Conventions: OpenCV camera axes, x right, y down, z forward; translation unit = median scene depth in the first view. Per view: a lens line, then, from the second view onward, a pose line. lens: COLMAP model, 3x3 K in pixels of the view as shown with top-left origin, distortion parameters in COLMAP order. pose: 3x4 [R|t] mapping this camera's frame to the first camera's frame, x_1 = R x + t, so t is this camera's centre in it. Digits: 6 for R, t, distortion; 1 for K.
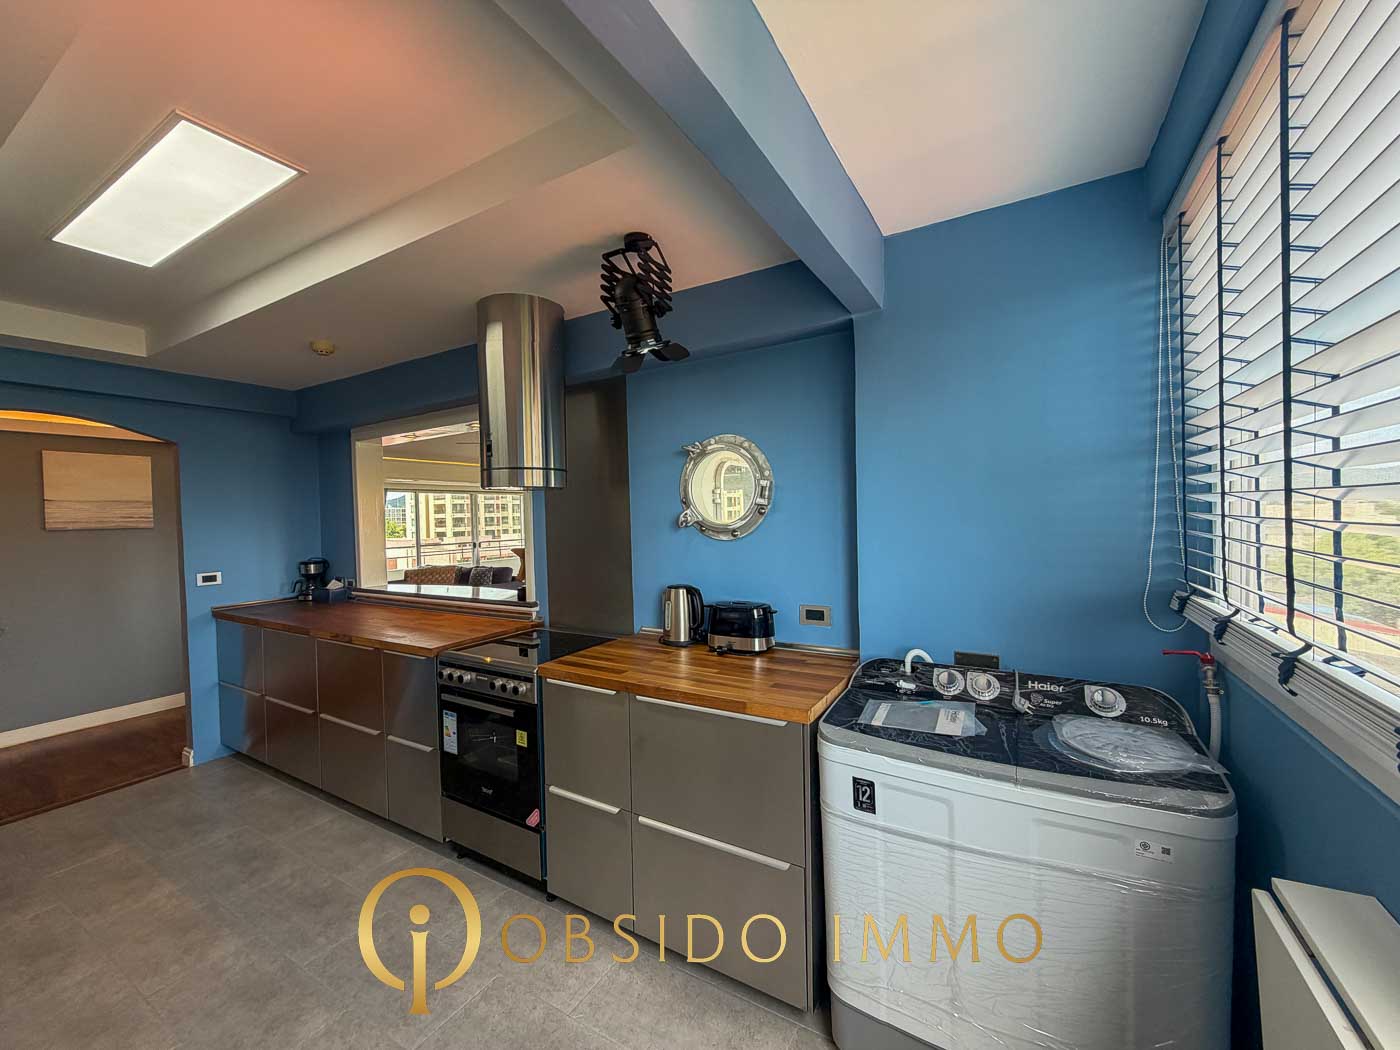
lens RADIAL K [[557.0, 0, 697.8], [0, 557.0, 525.2], [0, 0, 1]] dist [-0.000480, 0.000000]
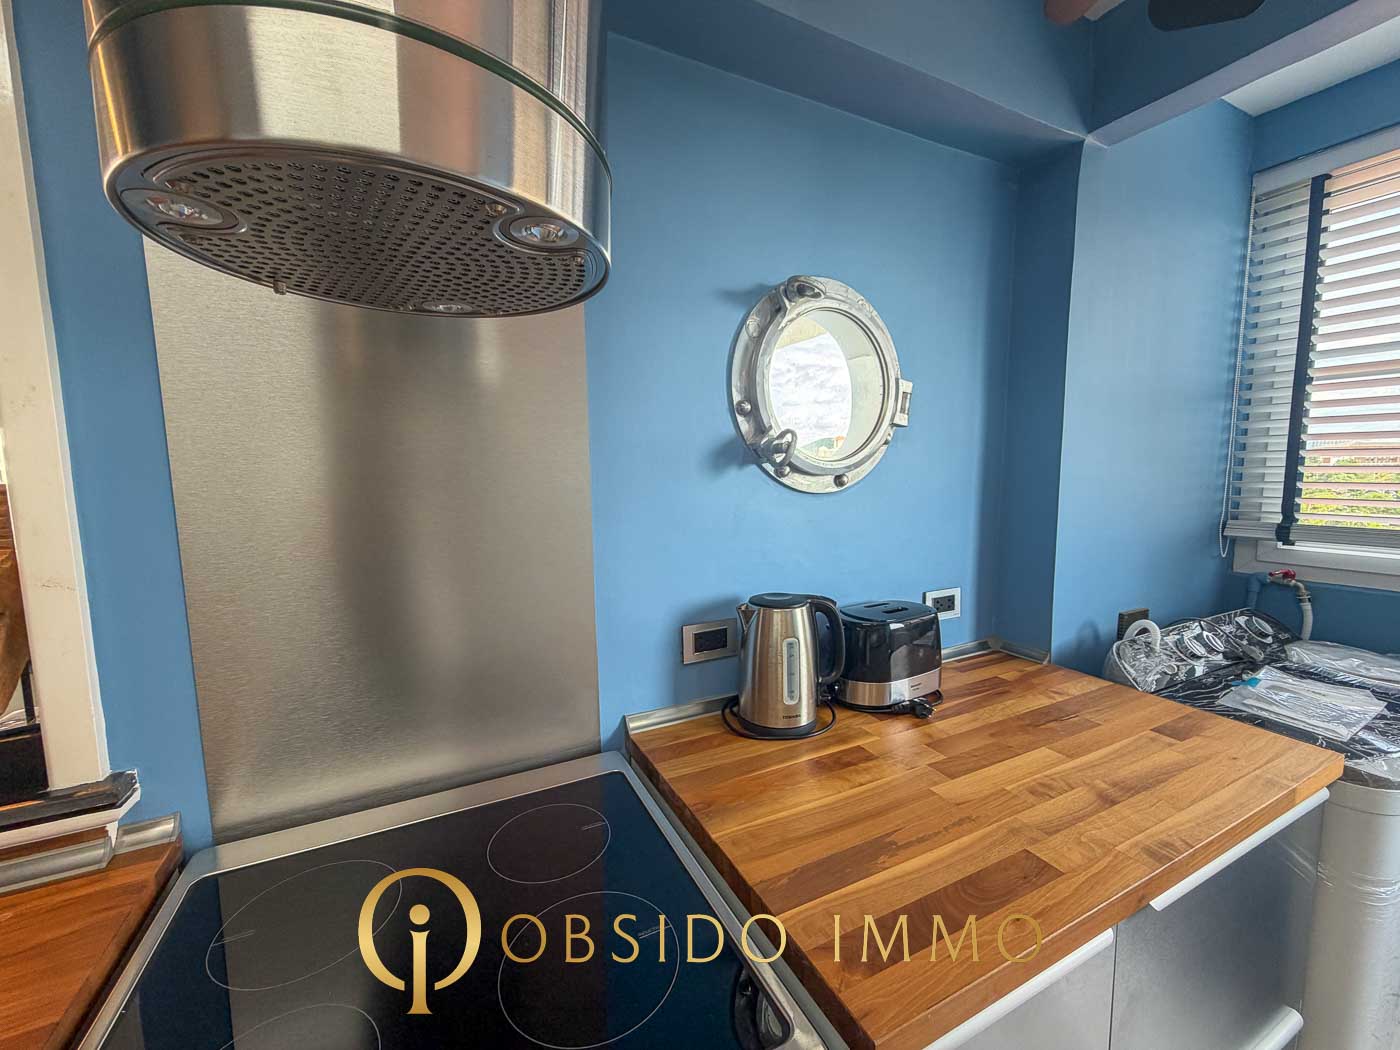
lens RADIAL K [[557.0, 0, 697.8], [0, 557.0, 525.2], [0, 0, 1]] dist [-0.000480, 0.000000]
pose [[0.539569, -0.066293, 0.839328, -0.440889], [0.020017, 0.997624, 0.065927, 0.020049], [-0.841704, -0.018771, 0.539614, 0.826018]]
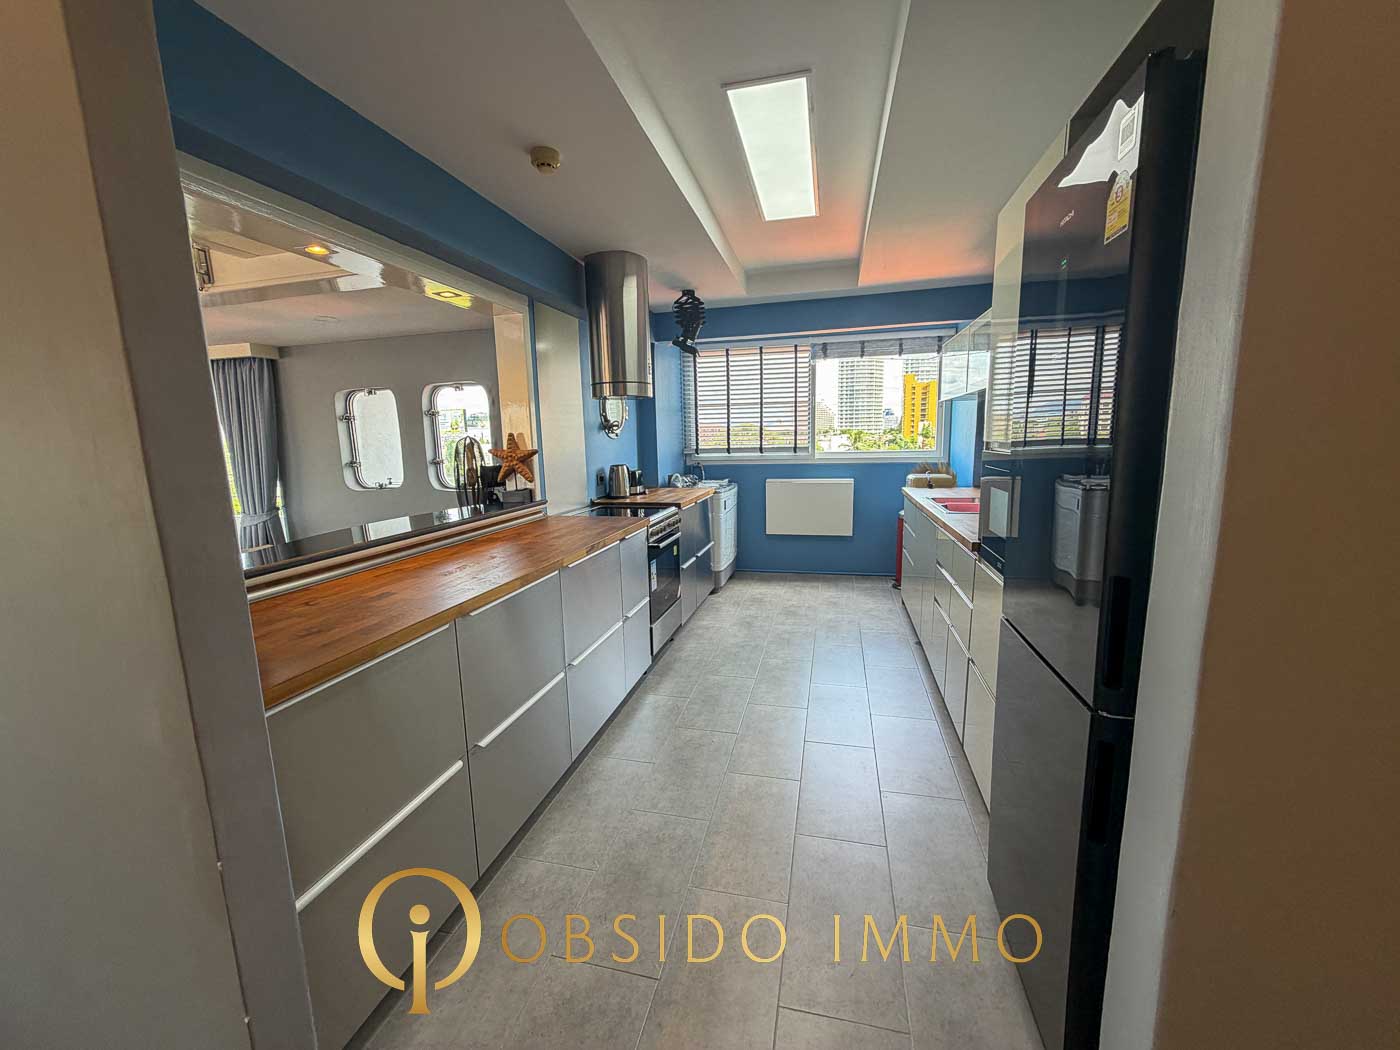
lens RADIAL K [[557.0, 0, 697.8], [0, 557.0, 525.2], [0, 0, 1]] dist [-0.000480, 0.000000]
pose [[-0.287427, -0.123267, 0.949837, -1.782132], [0.051295, 0.988280, 0.143778, 0.058482], [-0.956428, 0.090048, -0.277735, 1.273880]]
